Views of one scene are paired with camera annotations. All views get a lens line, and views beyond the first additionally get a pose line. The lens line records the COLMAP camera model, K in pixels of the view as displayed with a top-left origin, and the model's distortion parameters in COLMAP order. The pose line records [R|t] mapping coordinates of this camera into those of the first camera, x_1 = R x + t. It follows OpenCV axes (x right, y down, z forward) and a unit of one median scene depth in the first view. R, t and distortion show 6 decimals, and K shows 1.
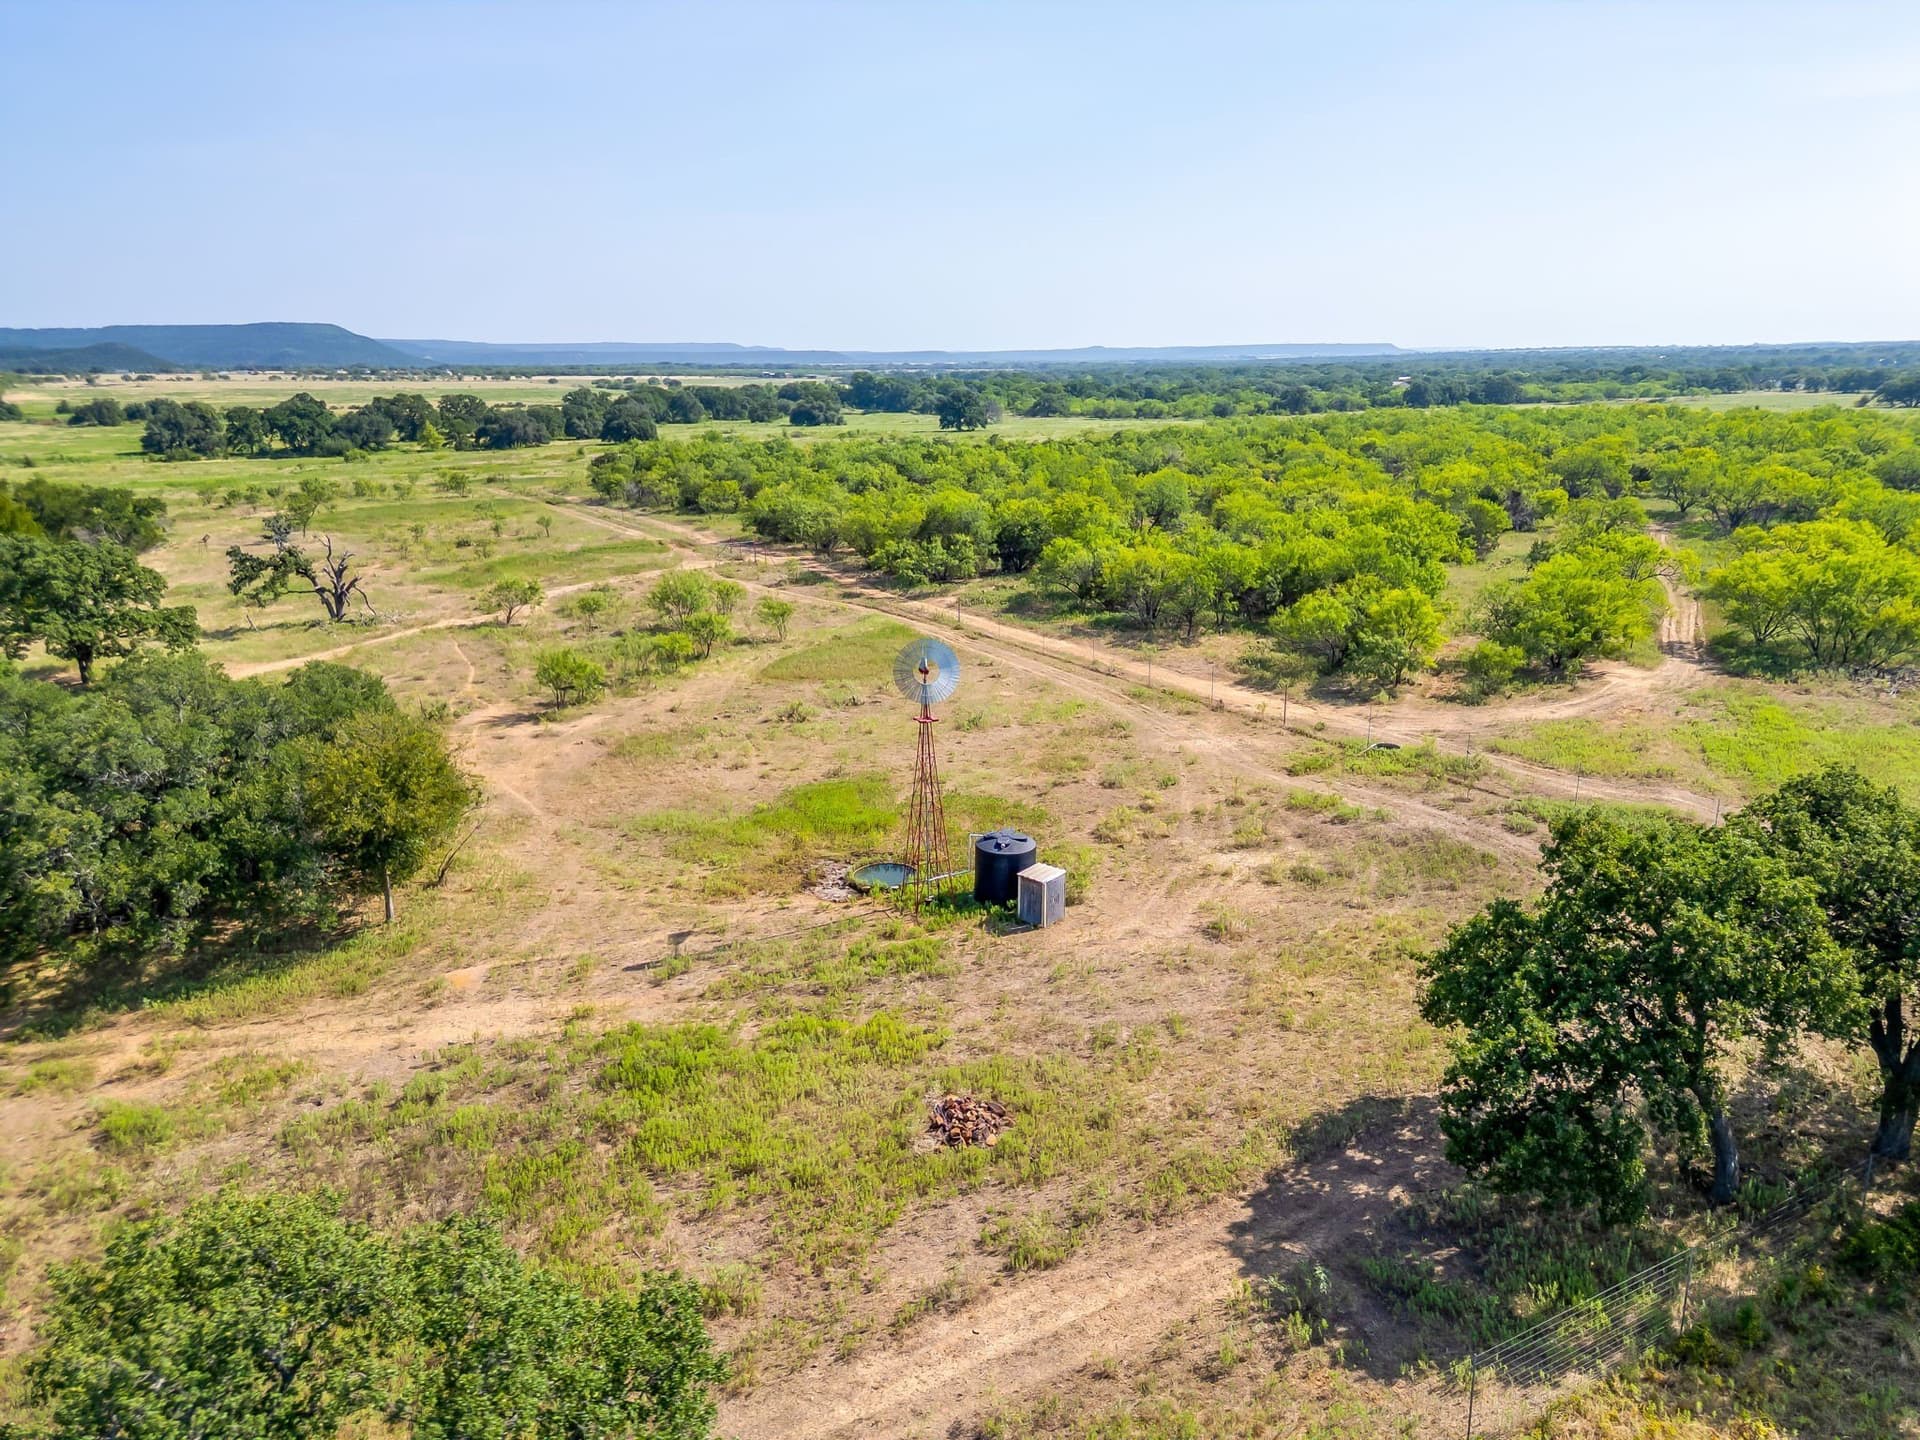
lens RADIAL K [[1352.9, 0, 960.0], [0, 1352.9, 720.0], [0, 0, 1]] dist [0.089267, -0.119036]
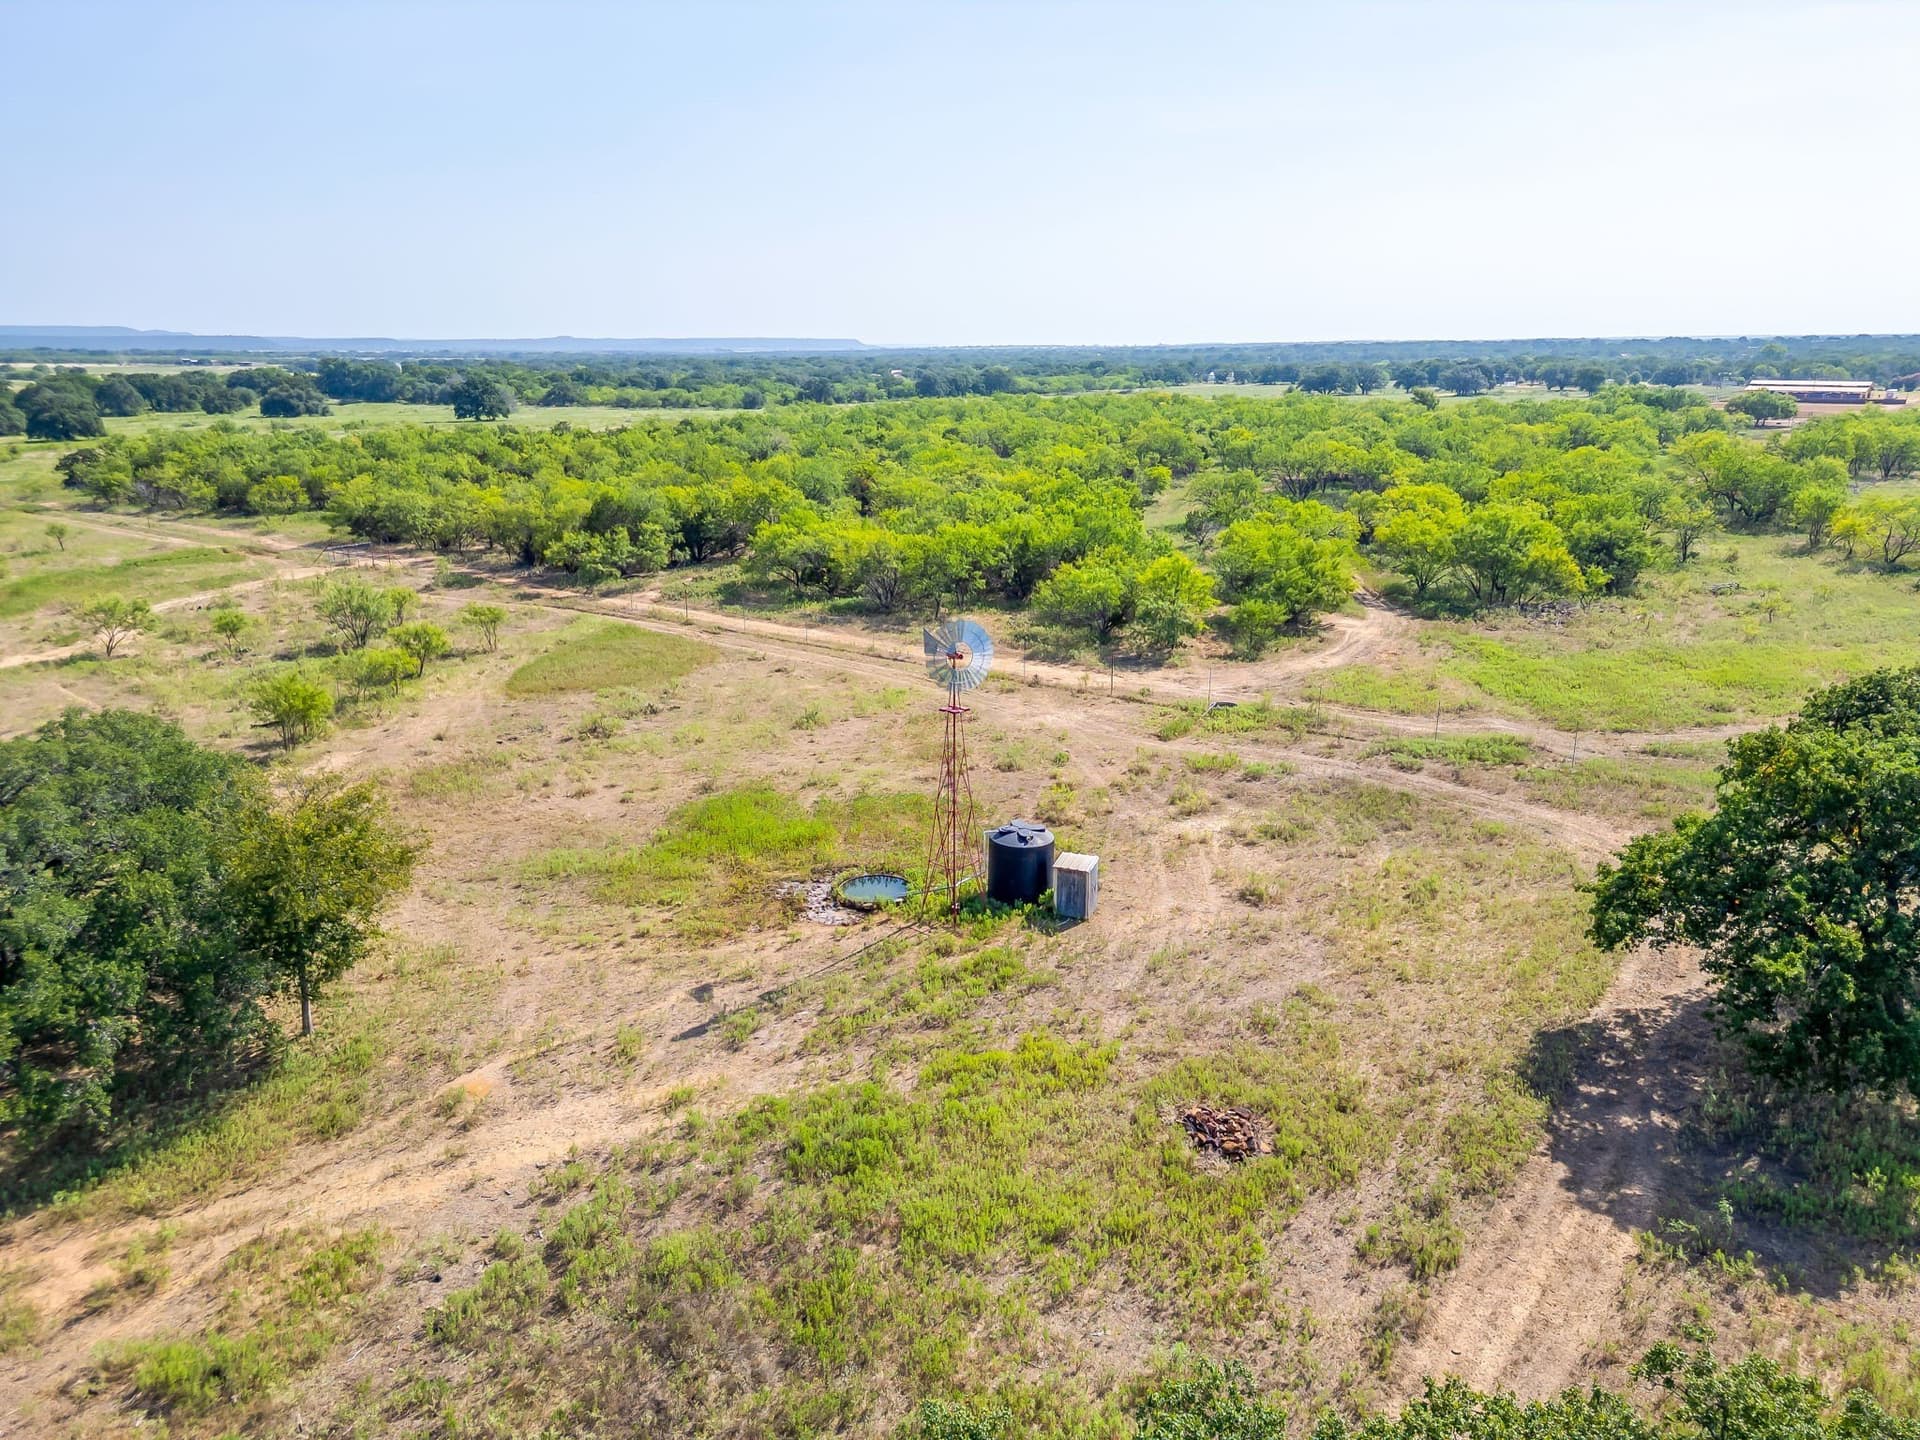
lens RADIAL K [[1352.9, 0, 960.0], [0, 1352.9, 720.0], [0, 0, 1]] dist [0.089267, -0.119036]
pose [[0.930431, -0.089801, 0.355293, -0.138414], [0.088224, 0.995886, 0.020674, -0.004653], [-0.355688, 0.012110, 0.934526, 0.061525]]
